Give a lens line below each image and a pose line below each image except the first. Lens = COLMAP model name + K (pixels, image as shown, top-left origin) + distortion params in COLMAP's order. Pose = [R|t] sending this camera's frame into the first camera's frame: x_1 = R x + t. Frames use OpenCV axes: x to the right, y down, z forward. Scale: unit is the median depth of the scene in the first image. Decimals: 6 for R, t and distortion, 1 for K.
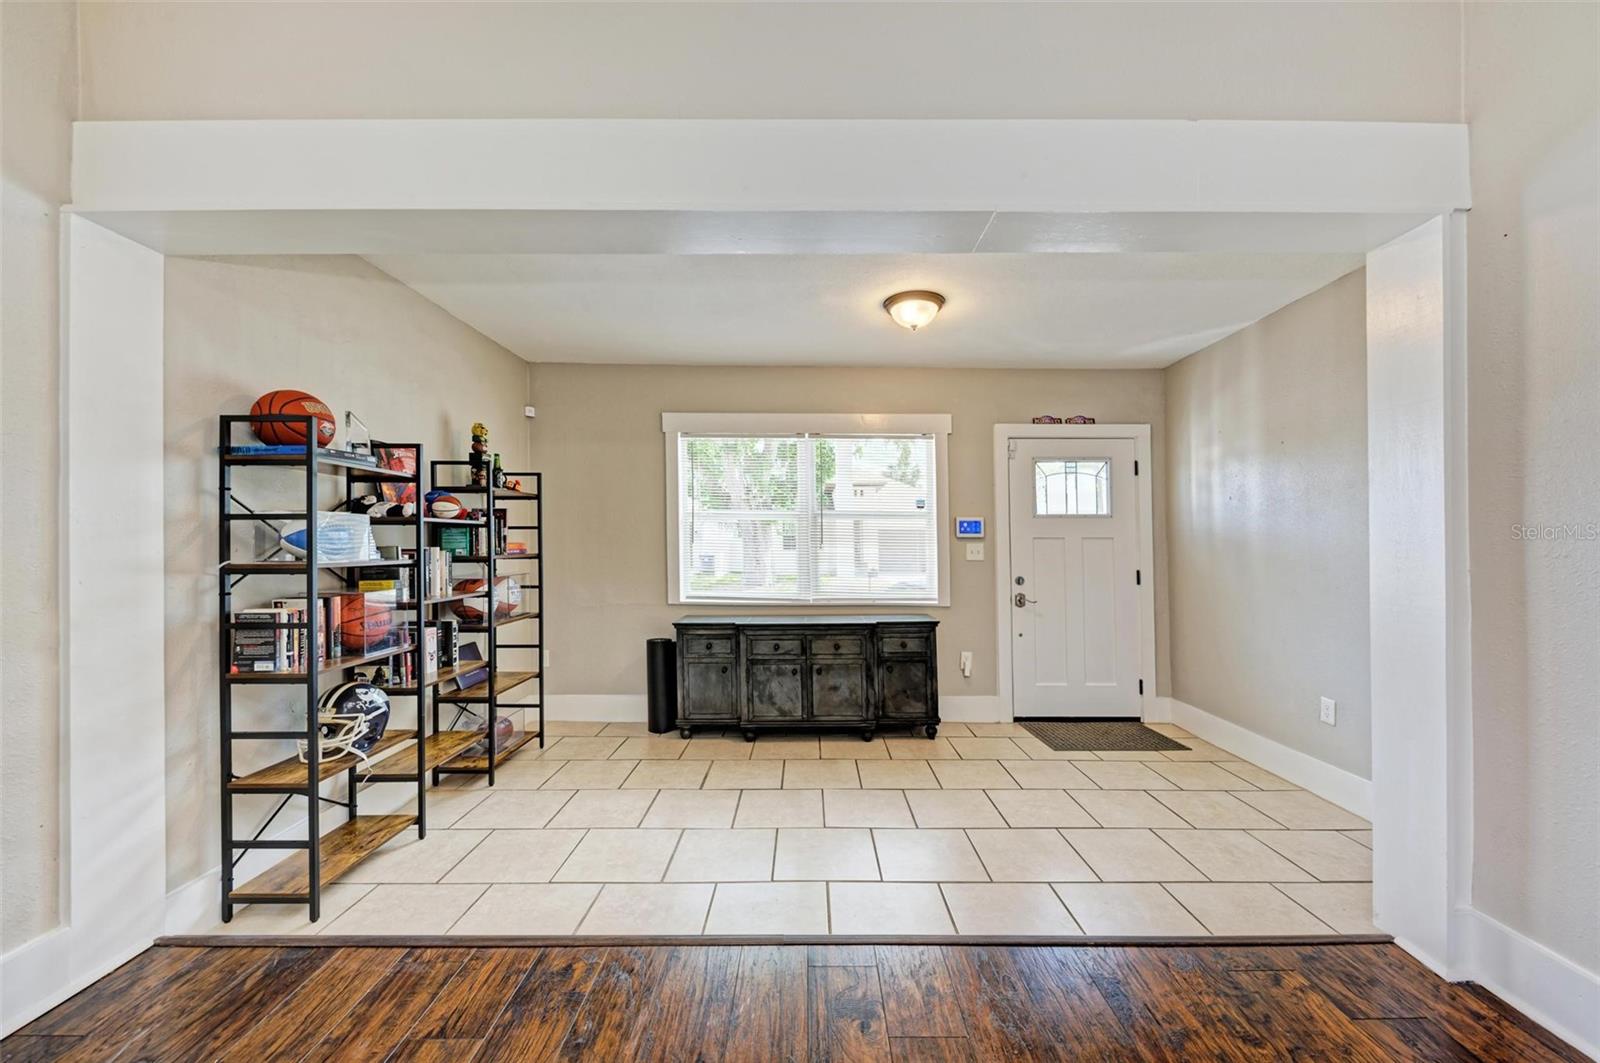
lens RADIAL K [[597.2, 0, 801.1], [0, 597.2, 537.3], [0, 0, 1]] dist [0.016740, 0.000674]
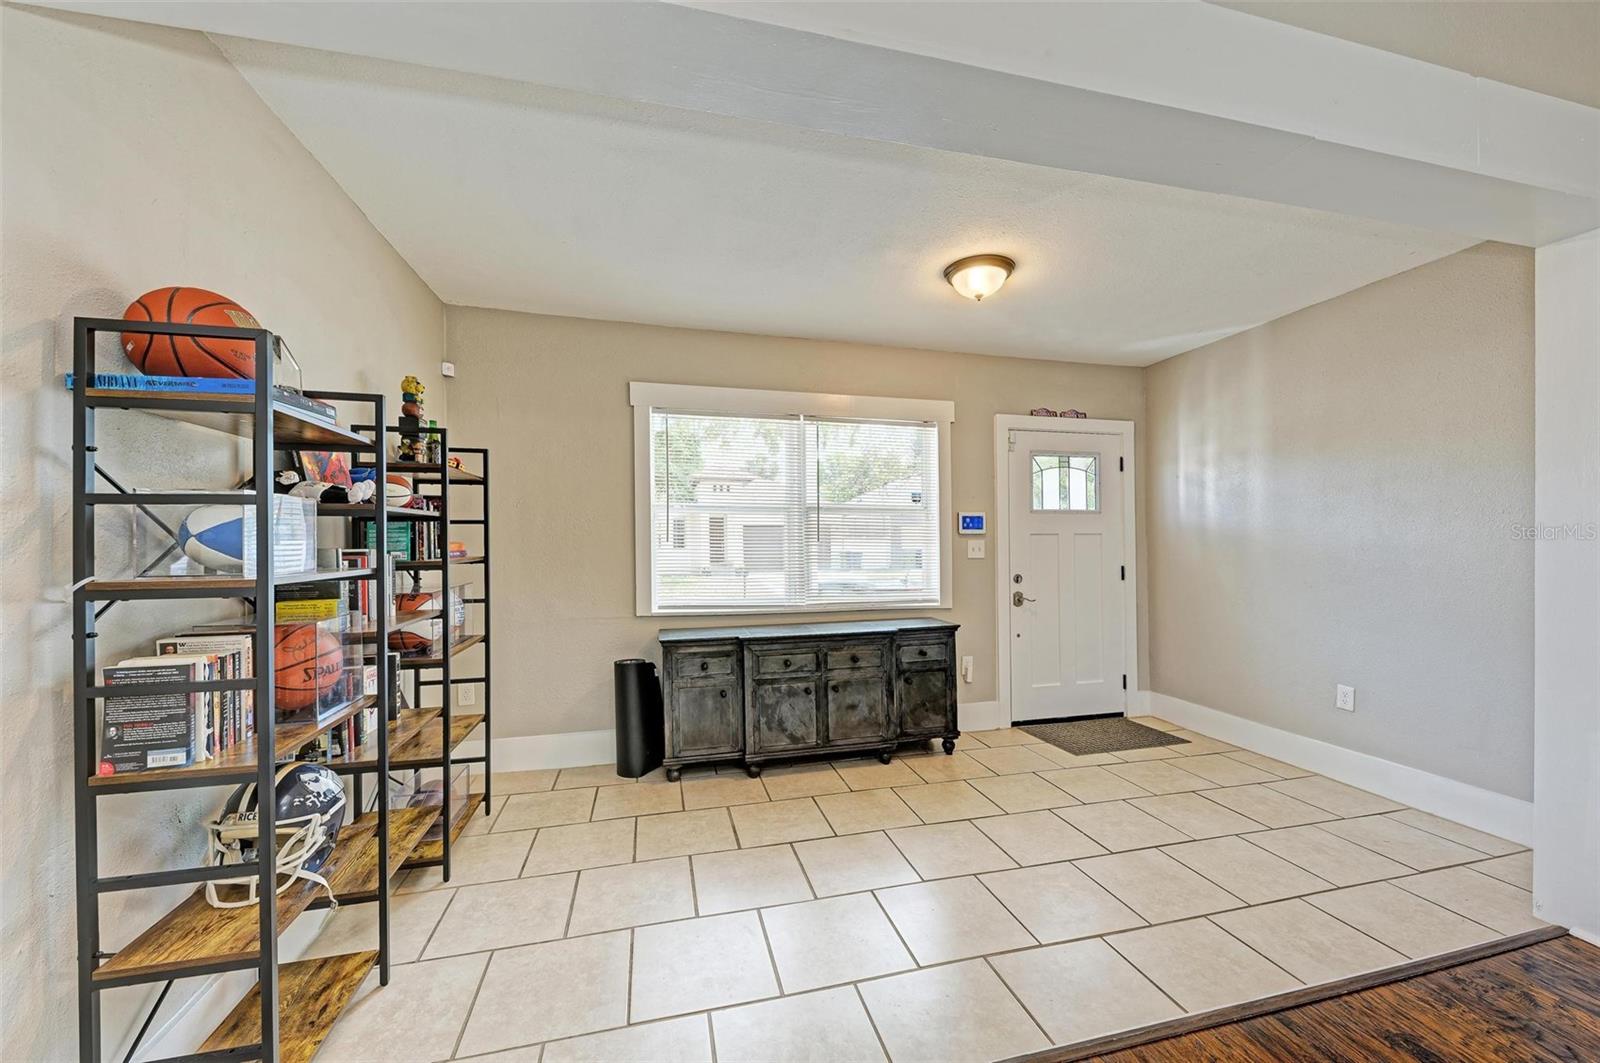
lens RADIAL K [[618.3, 0, 812.4], [0, 618.3, 533.4], [0, 0, 1]] dist [0.013107, -0.002950]
pose [[0.969035, -0.002145, 0.246913, -0.237934], [0.002597, 0.999995, -0.001504, 0.000781], [-0.246909, 0.002098, 0.969036, 0.147432]]
